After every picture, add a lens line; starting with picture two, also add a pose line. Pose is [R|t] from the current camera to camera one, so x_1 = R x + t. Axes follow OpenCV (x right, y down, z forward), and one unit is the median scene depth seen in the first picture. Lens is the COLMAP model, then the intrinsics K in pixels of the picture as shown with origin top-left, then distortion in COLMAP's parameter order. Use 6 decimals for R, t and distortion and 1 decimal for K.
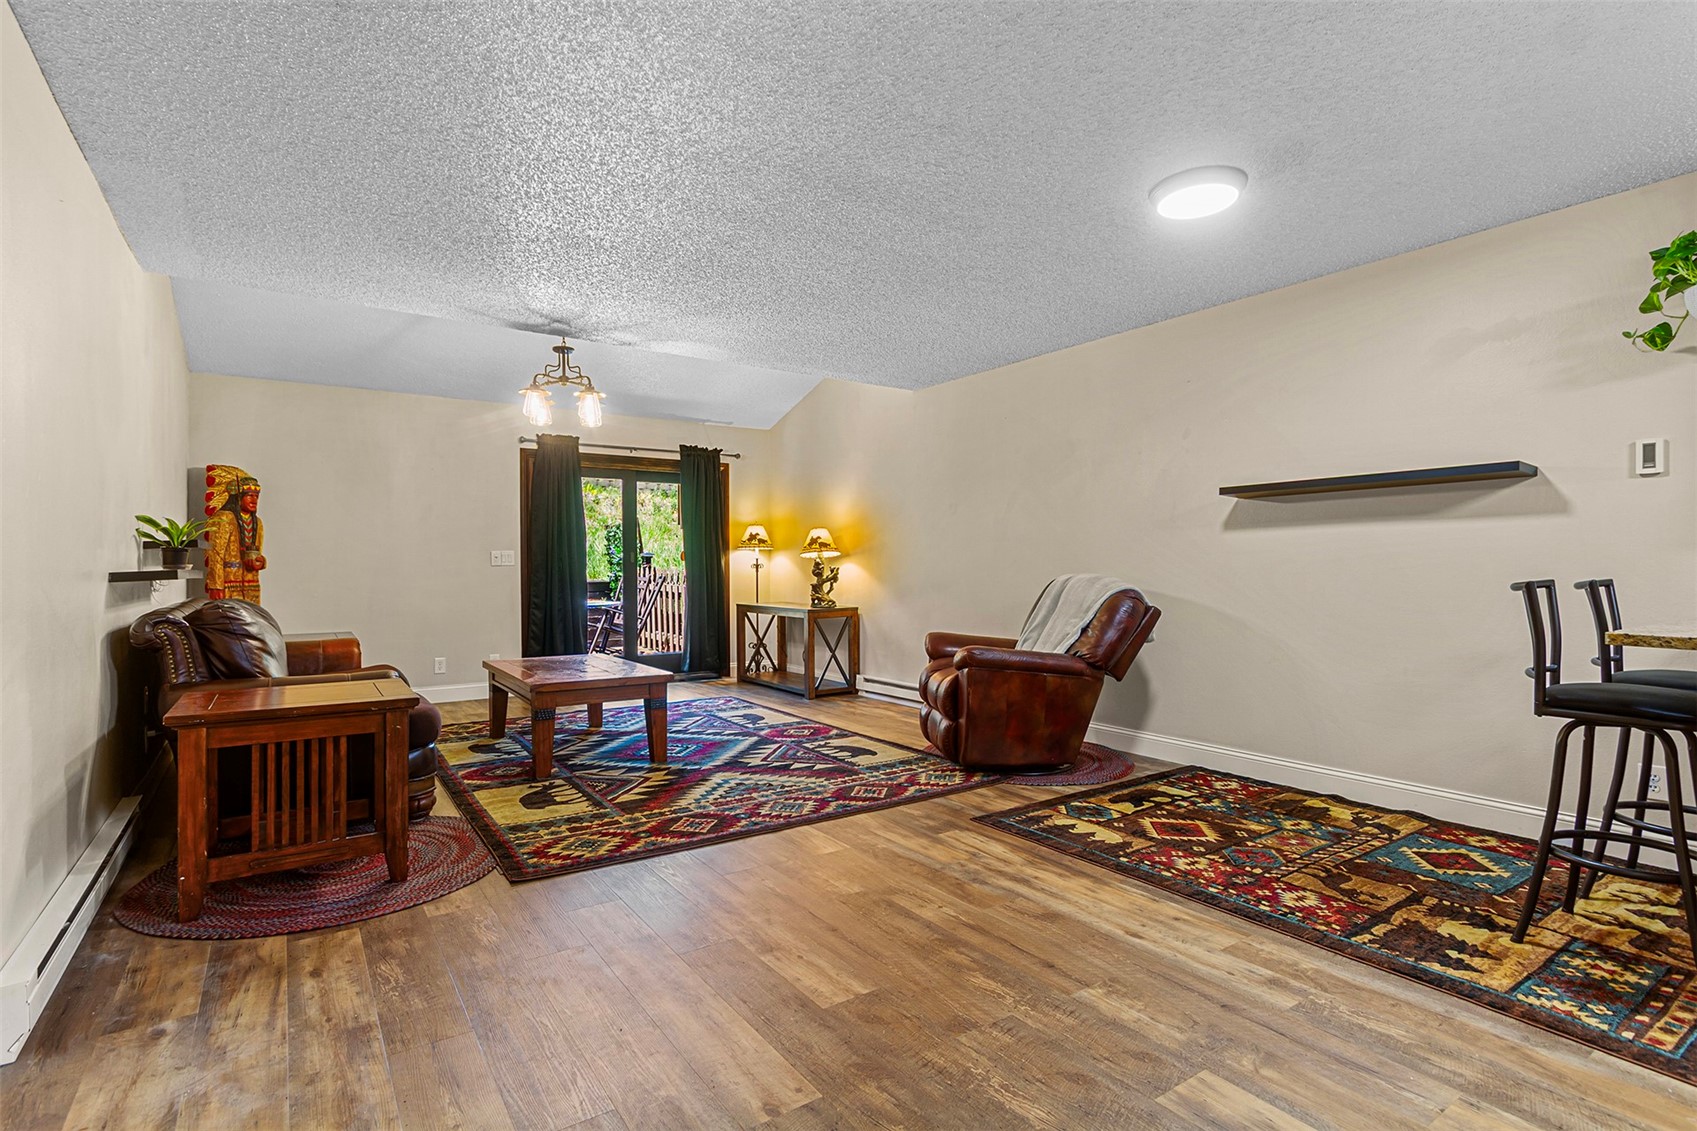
lens RADIAL K [[834.6, 0, 848.5], [0, 834.6, 565.5], [0, 0, 1]] dist [-0.000424, 0.000086]
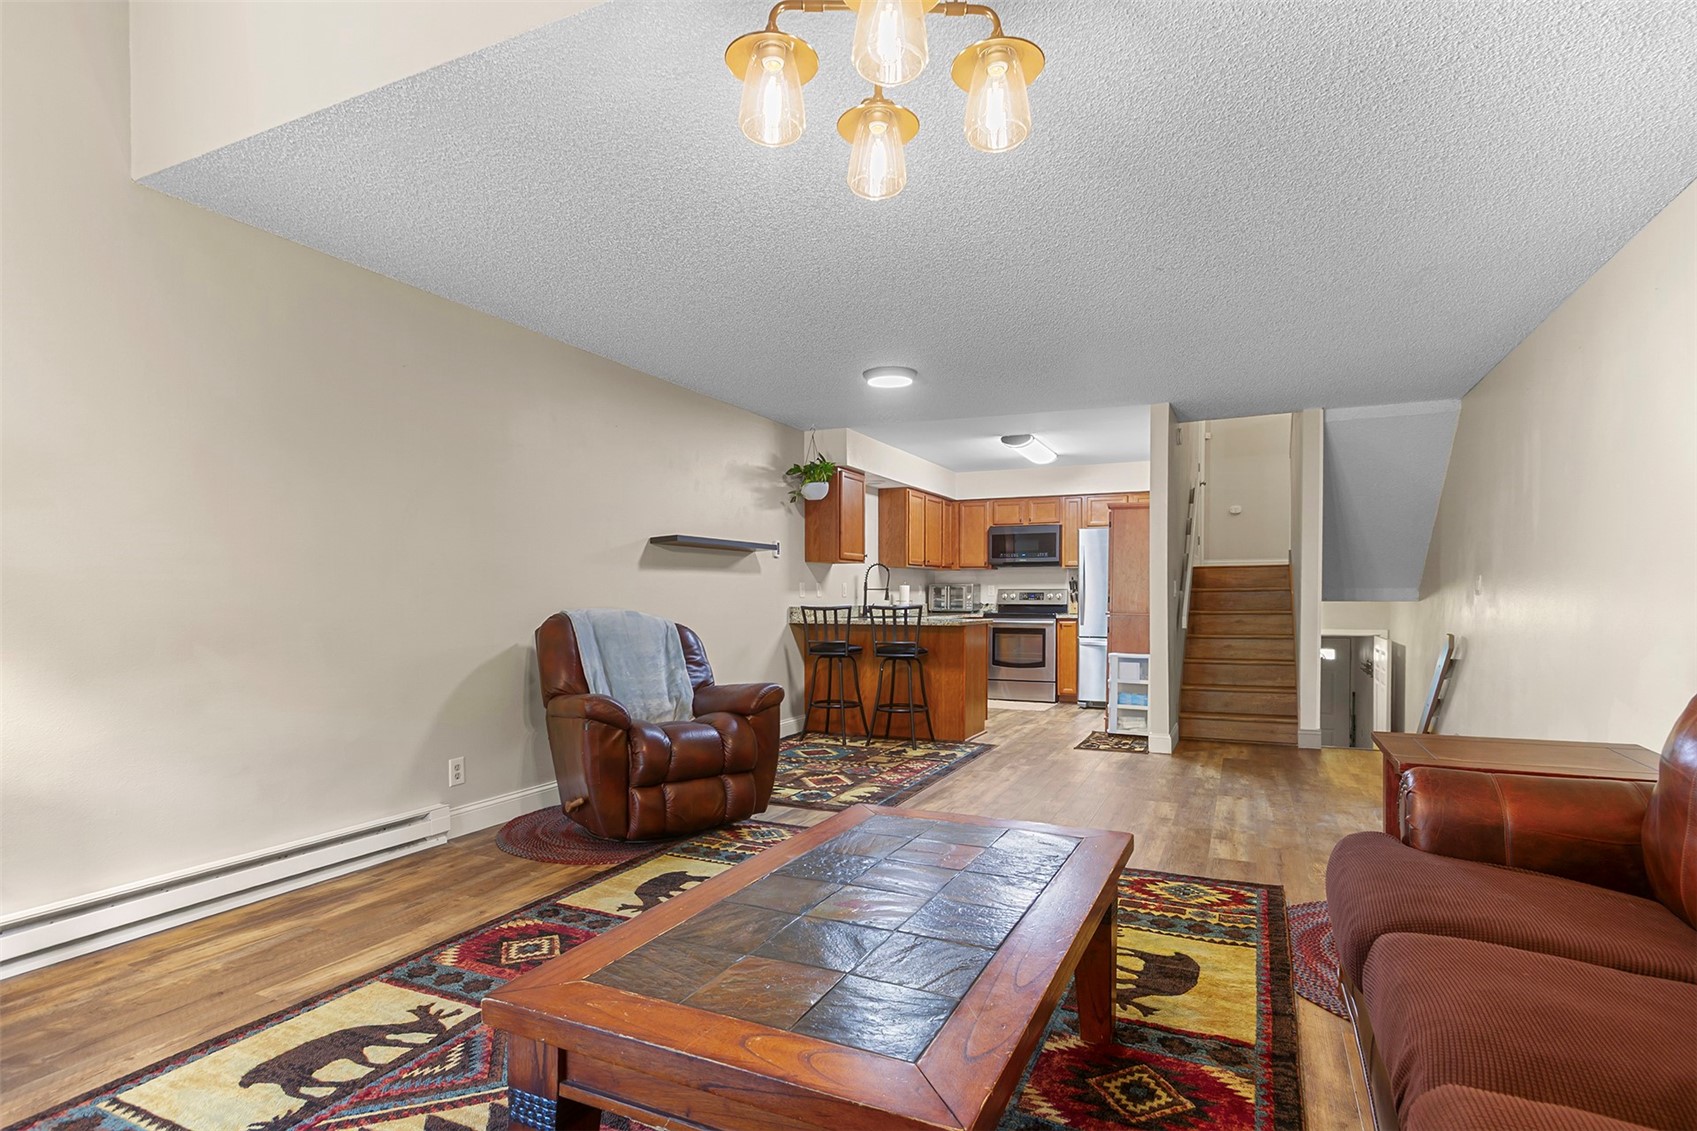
lens RADIAL K [[844.5, 0, 852.4], [0, 844.5, 631.9], [0, 0, 1]] dist [0.000887, 0.000044]
pose [[-0.509143, -0.028925, 0.860196, -0.540230], [0.005007, 0.999319, 0.036567, 0.002309], [-0.860667, 0.022925, -0.508651, 1.042546]]
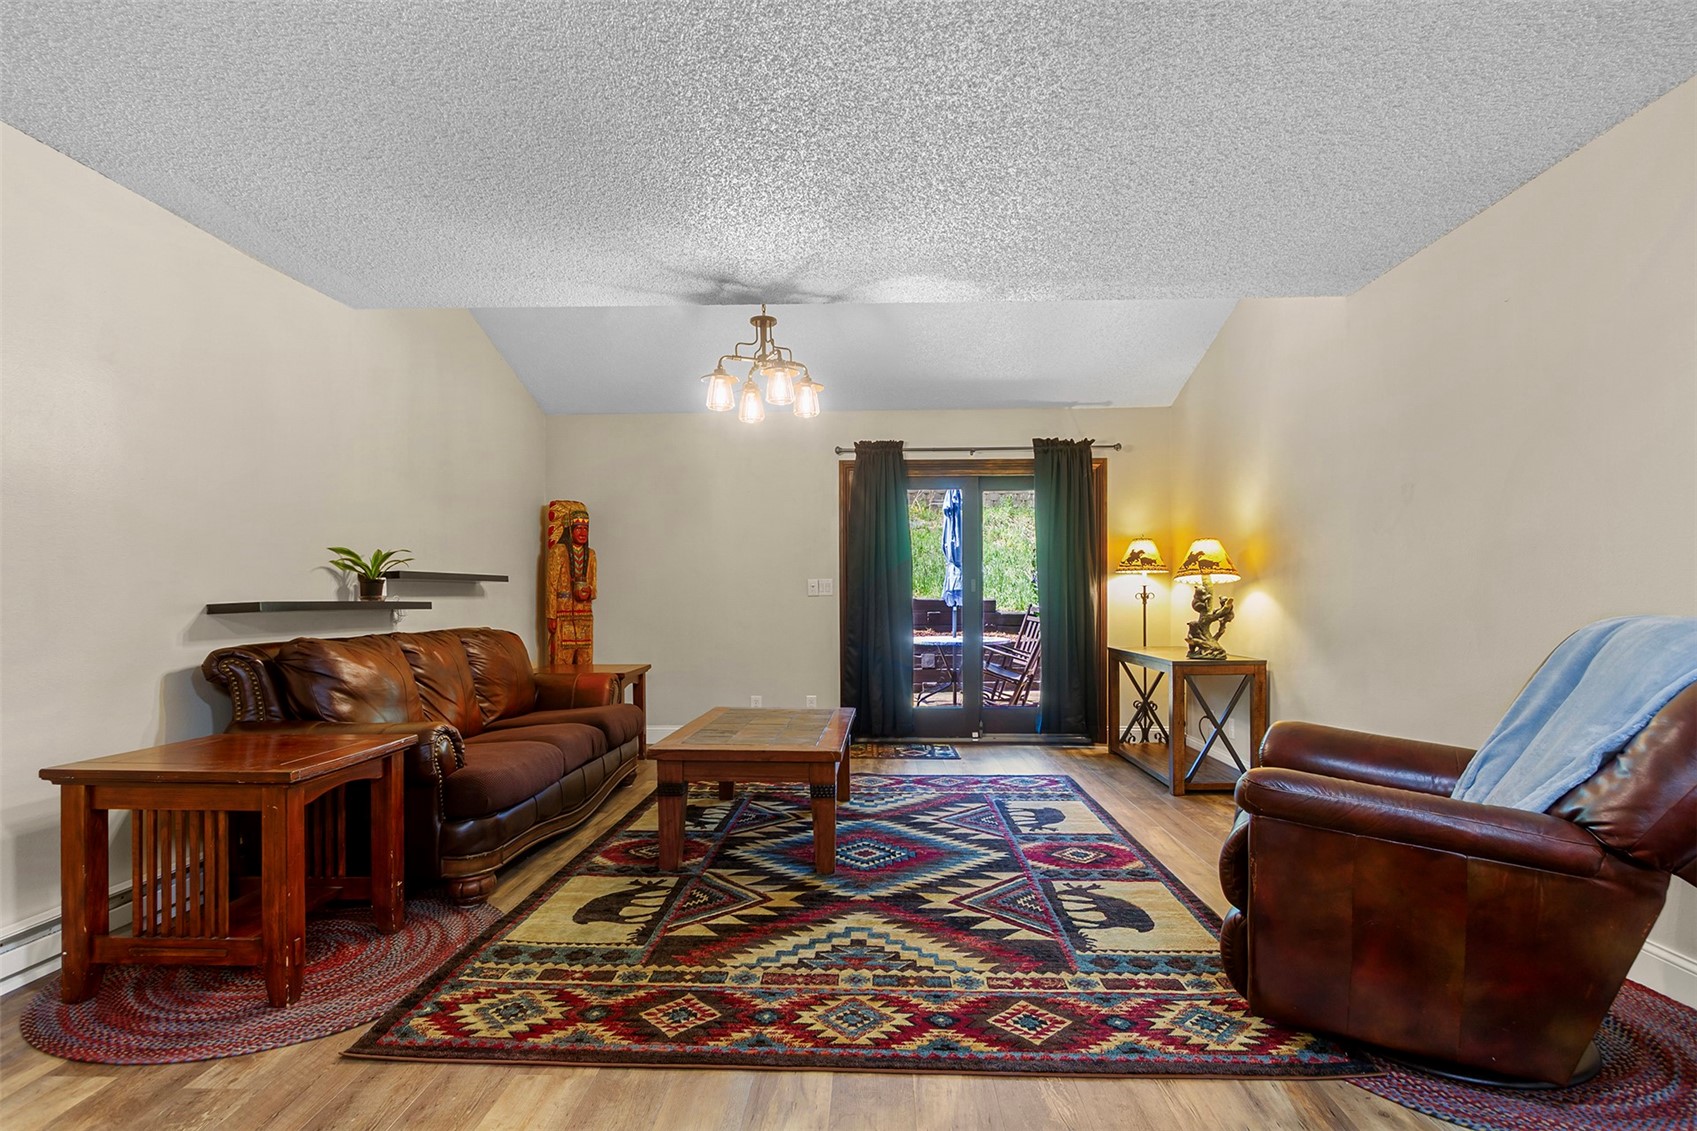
lens RADIAL K [[856.4, 0, 844.4], [0, 856.4, 606.2], [0, 0, 1]] dist [-0.001106, 0.000900]
pose [[0.801300, 0.006902, -0.598222, 0.181340], [0.001313, 0.999911, 0.013295, -0.000891], [0.598261, -0.011438, 0.801220, 0.352168]]
